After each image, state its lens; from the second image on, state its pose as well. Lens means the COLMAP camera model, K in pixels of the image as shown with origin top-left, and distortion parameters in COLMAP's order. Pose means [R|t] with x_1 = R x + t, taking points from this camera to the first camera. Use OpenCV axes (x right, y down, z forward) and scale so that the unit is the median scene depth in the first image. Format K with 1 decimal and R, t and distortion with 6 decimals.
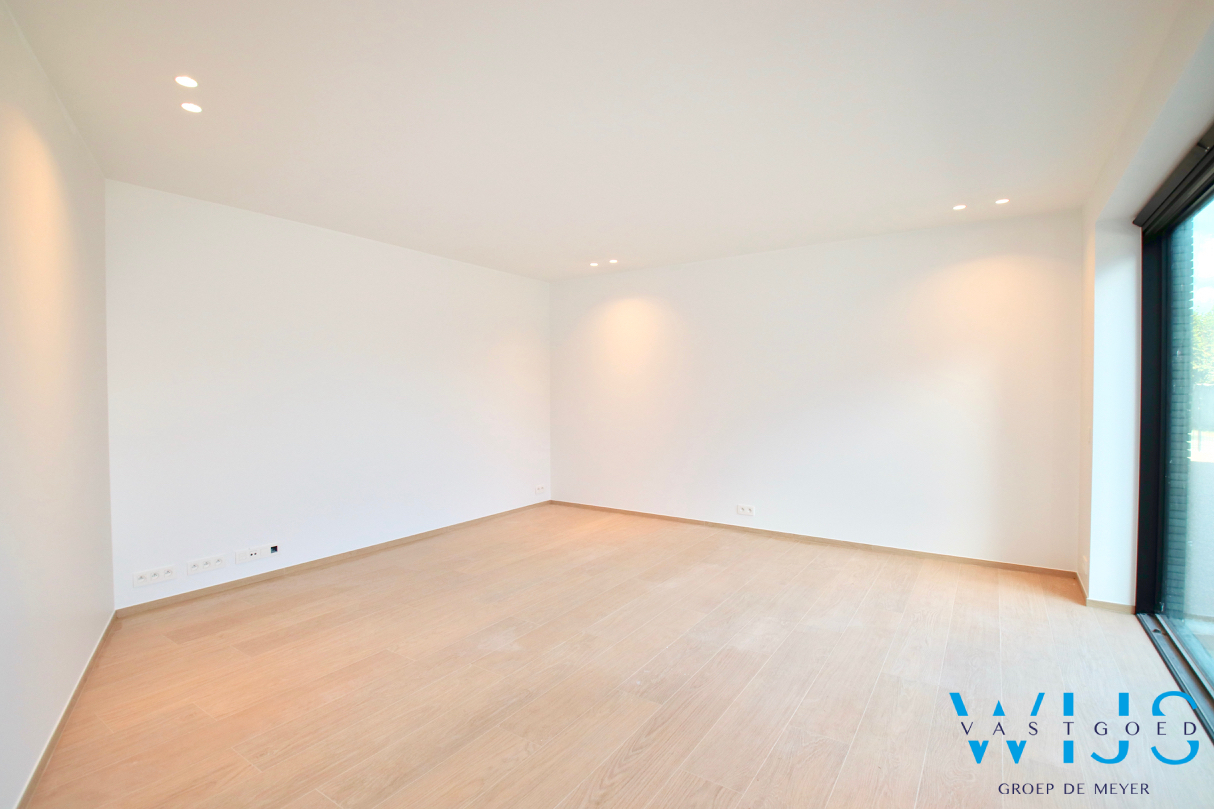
lens RADIAL K [[597.2, 0, 607.0], [0, 597.2, 404.5], [0, 0, 1]] dist [0.001598, 0.000234]
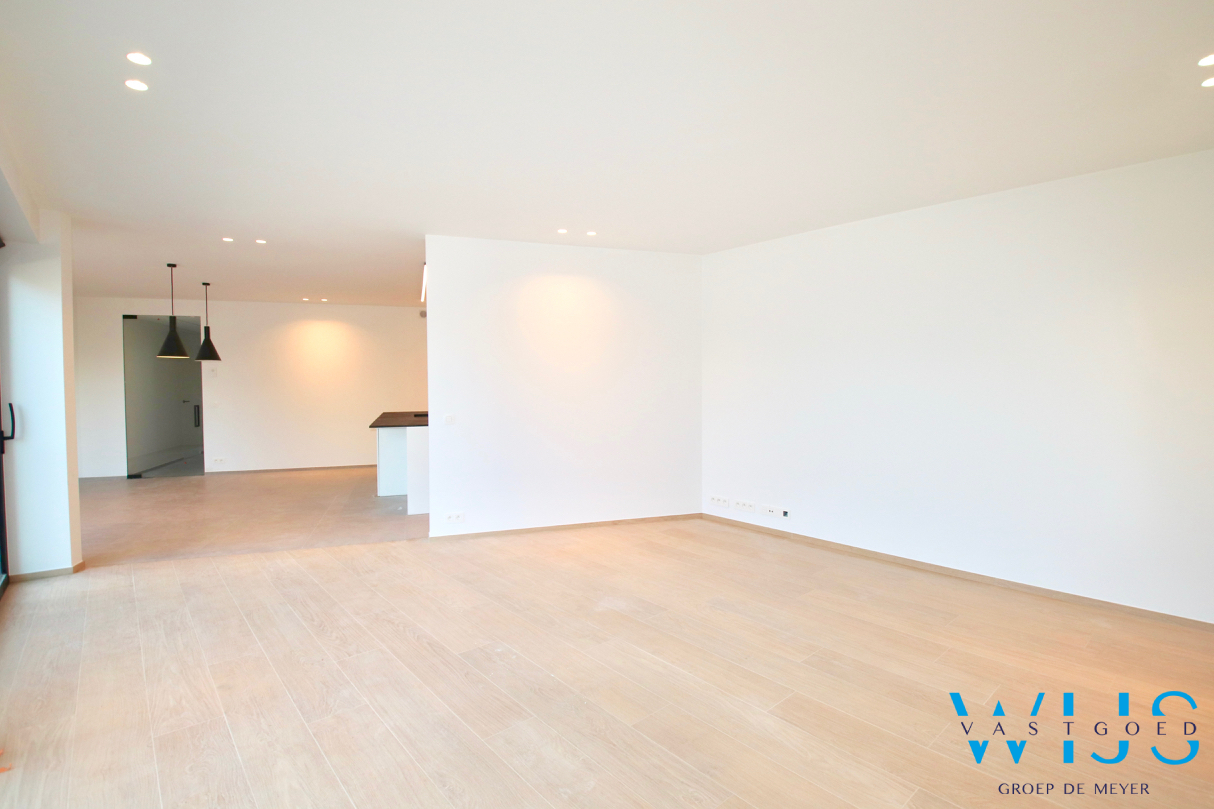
lens RADIAL K [[569.8, 0, 599.1], [0, 569.8, 396.6], [0, 0, 1]] dist [-0.000340, -0.000656]
pose [[-0.276324, 0.035287, -0.960416, 0.892699], [-0.020822, 0.998871, 0.042691, -0.052884], [0.960839, 0.031794, -0.275277, 1.289186]]
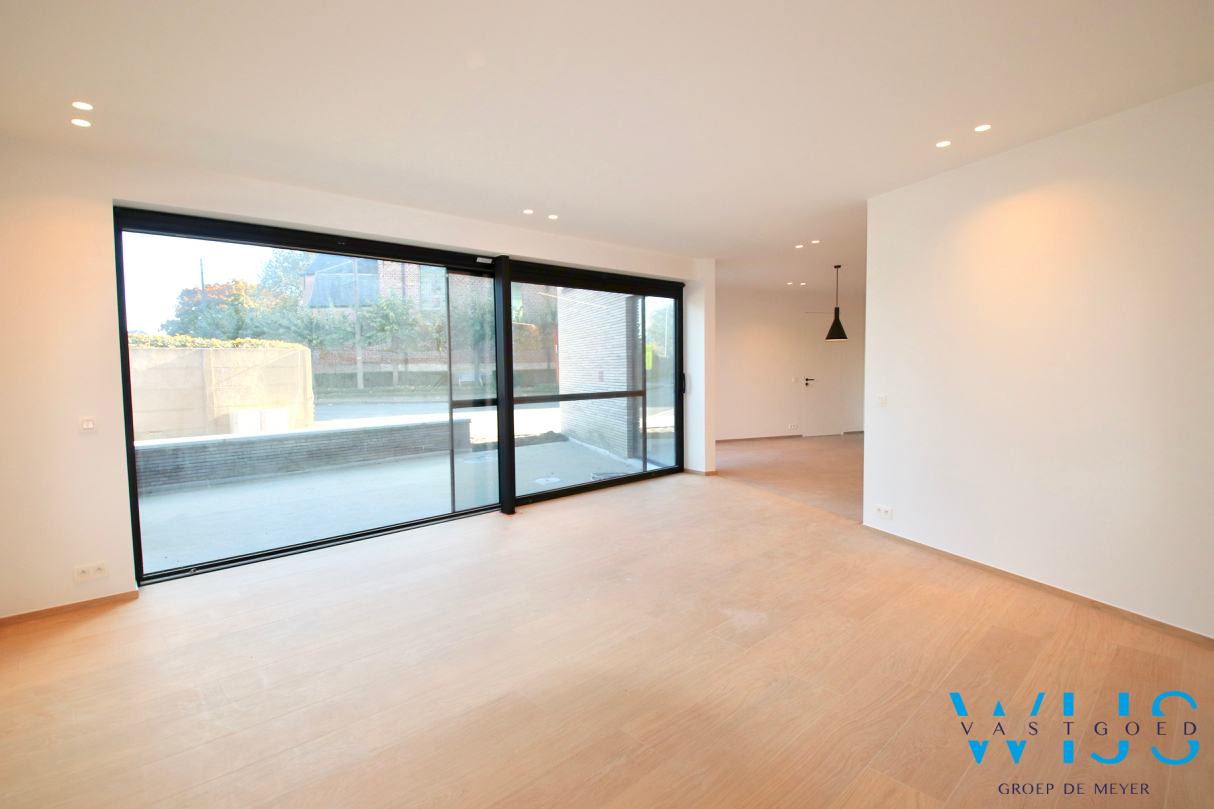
lens RADIAL K [[569.8, 0, 599.1], [0, 569.8, 396.6], [0, 0, 1]] dist [-0.000340, -0.000656]
pose [[-0.971807, 0.003576, 0.235749, -0.169485], [0.023248, 0.996466, 0.080720, -0.053027], [-0.234627, 0.083925, -0.968456, 1.982680]]
